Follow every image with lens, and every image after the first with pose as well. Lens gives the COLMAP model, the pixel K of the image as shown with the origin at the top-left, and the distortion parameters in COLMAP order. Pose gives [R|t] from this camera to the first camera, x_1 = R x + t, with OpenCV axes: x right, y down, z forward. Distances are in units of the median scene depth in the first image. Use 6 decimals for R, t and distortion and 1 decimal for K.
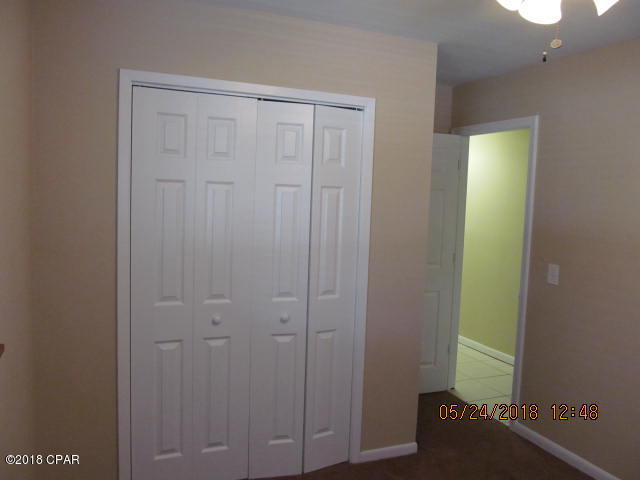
lens RADIAL K [[550.2, 0, 321.0], [0, 550.2, 259.0], [0, 0, 1]] dist [-0.001070, 0.003632]
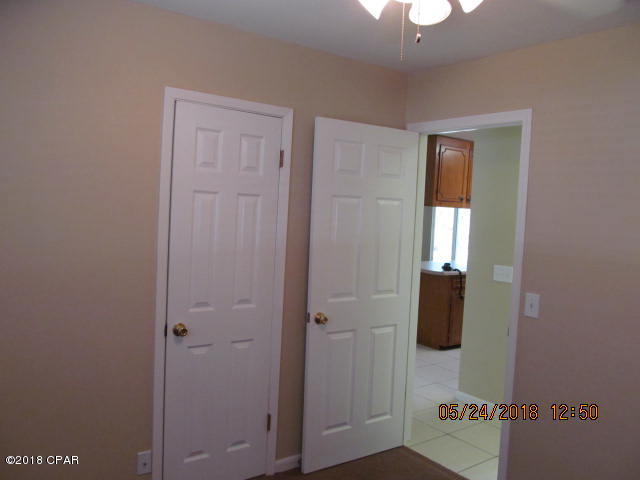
lens RADIAL K [[569.2, 0, 320.0], [0, 569.2, 240.0], [0, 0, 1]] dist [-0.067360, 0.002146]
pose [[0.977334, -0.007003, 0.211586, -0.150150], [0.017349, 0.998741, -0.047078, 0.002460], [-0.210990, 0.049682, 0.976225, -0.051097]]
